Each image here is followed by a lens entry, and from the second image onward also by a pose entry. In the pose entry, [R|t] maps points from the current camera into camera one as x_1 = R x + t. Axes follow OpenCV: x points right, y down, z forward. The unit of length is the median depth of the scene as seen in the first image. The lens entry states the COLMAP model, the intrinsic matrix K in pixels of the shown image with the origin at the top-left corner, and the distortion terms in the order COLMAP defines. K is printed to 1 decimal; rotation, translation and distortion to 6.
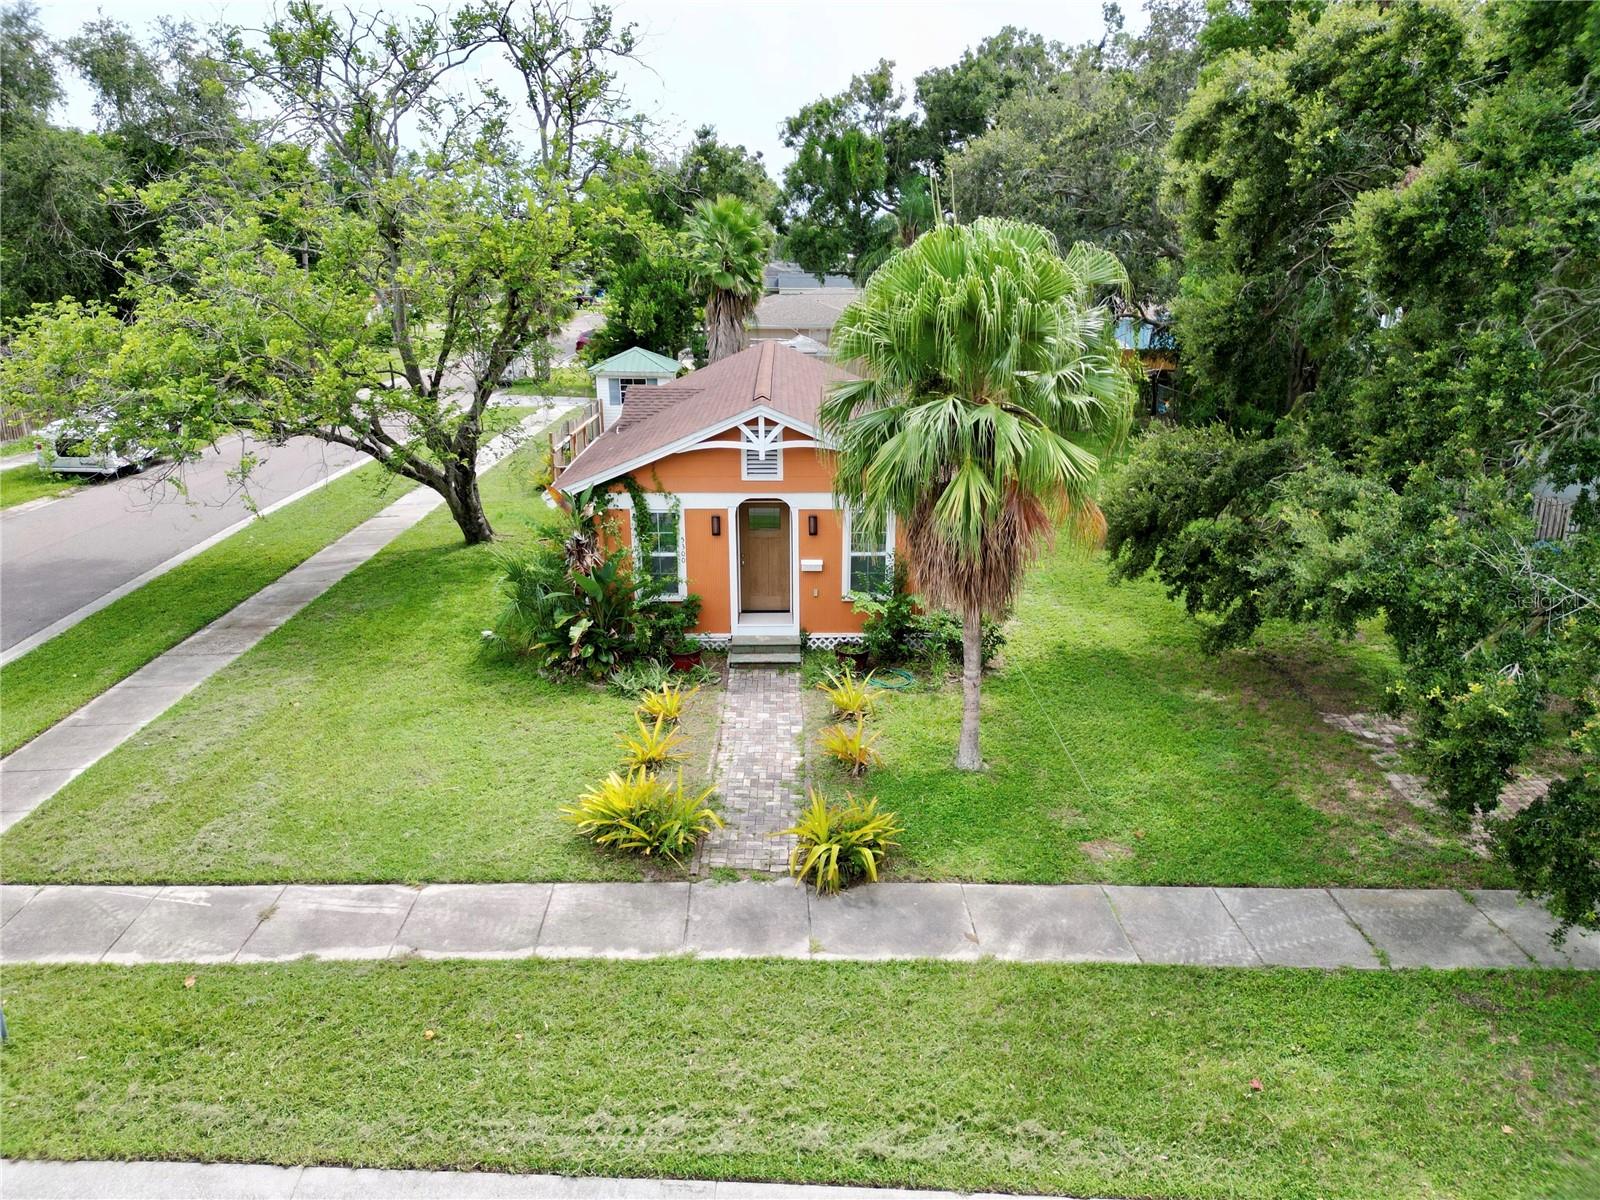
lens RADIAL K [[1112.8, 0, 800.0], [0, 1112.8, 600.0], [0, 0, 1]] dist [0.074200, -0.089178]
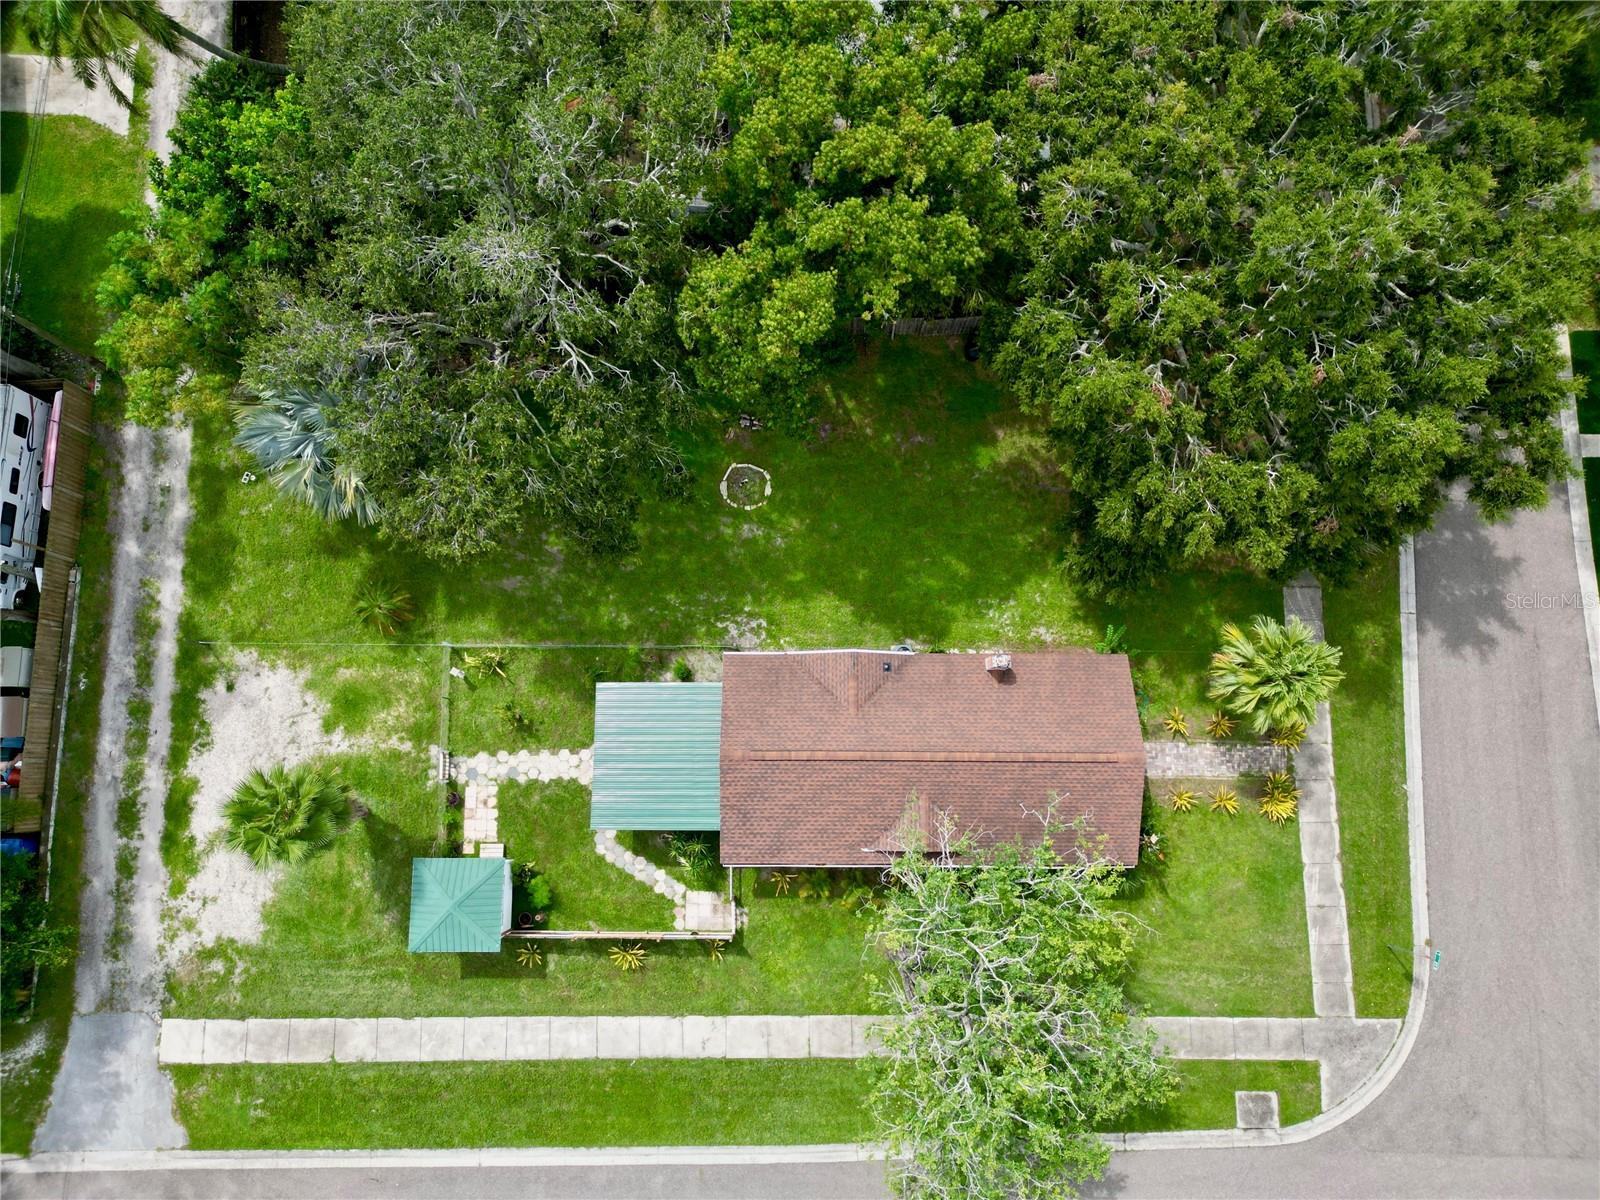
lens RADIAL K [[1112.8, 0, 800.0], [0, 1112.8, 600.0], [0, 0, 1]] dist [0.074200, -0.089178]
pose [[0.016904, -0.984691, 0.173485, -0.127441], [0.283790, 0.171099, 0.943498, -2.457582], [-0.958737, 0.033284, 0.282338, 1.060357]]
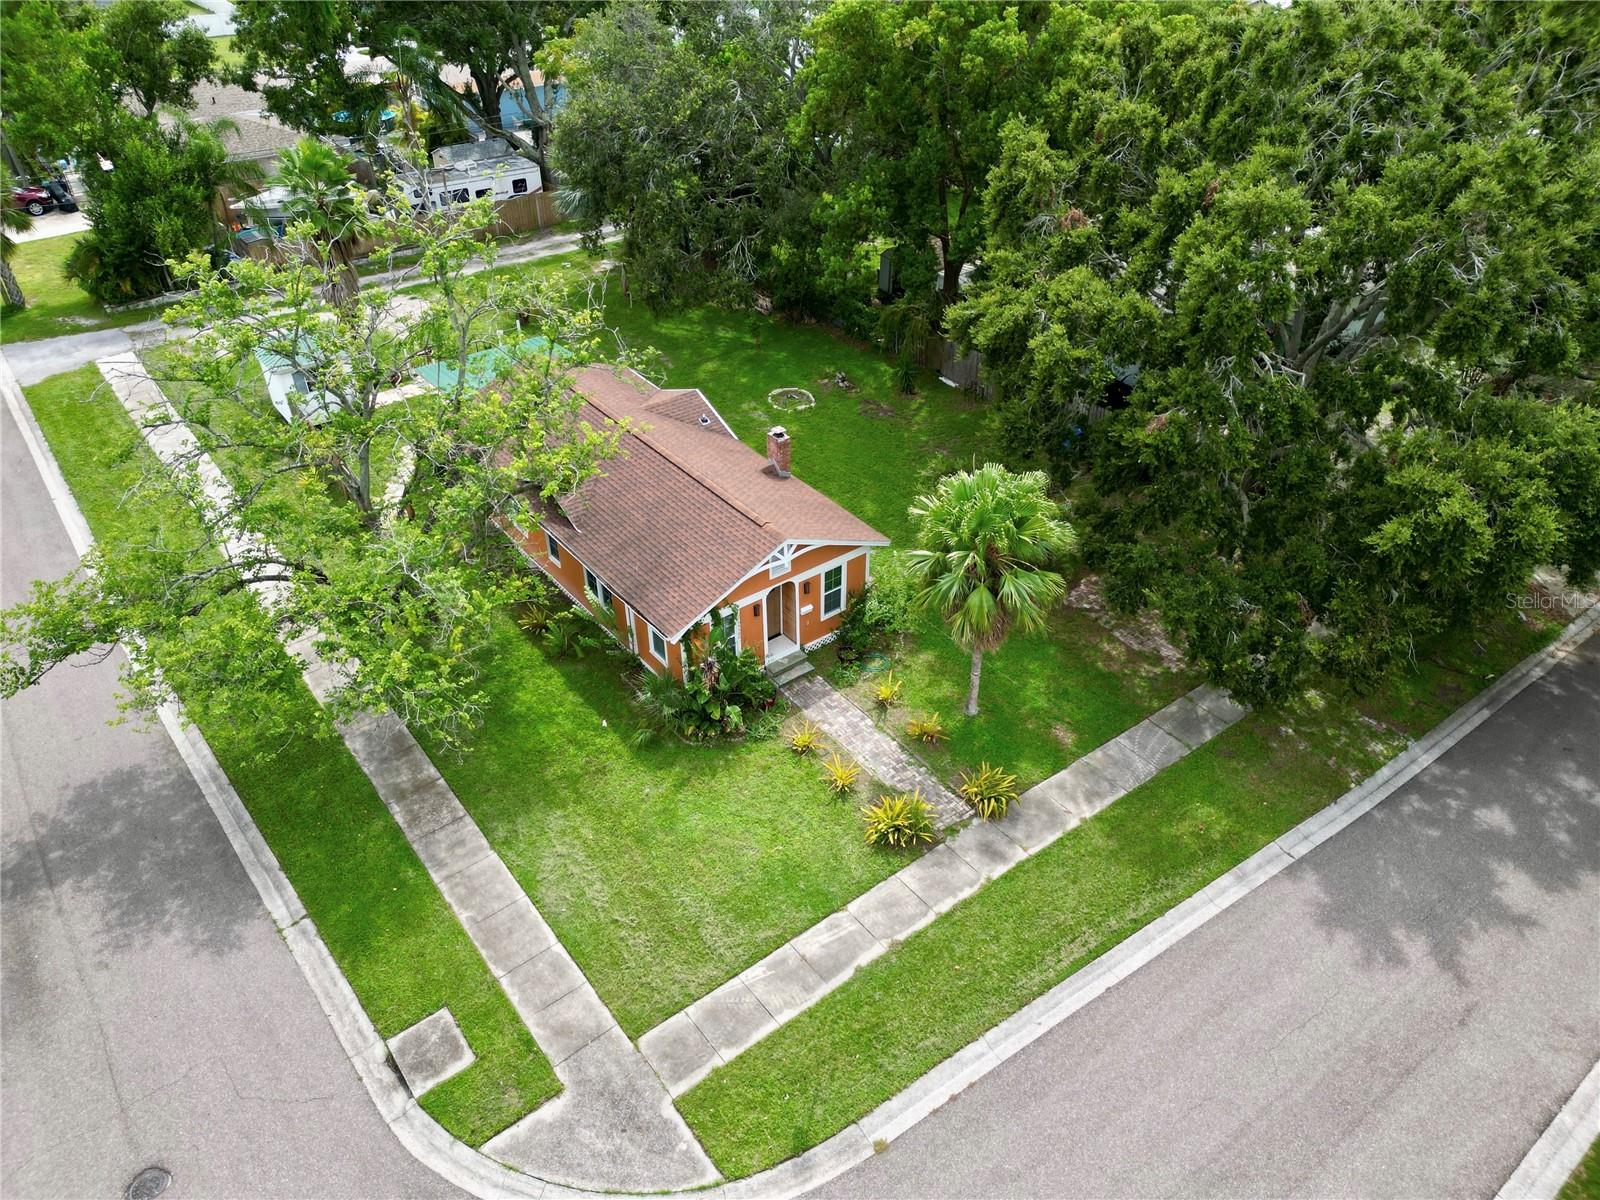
lens RADIAL K [[1112.8, 0, 800.0], [0, 1112.8, 600.0], [0, 0, 1]] dist [0.074200, -0.089178]
pose [[0.801582, -0.352332, 0.483041, -0.833640], [0.176119, 0.911215, 0.372383, -0.700050], [-0.571356, -0.213423, 0.792466, -0.267044]]
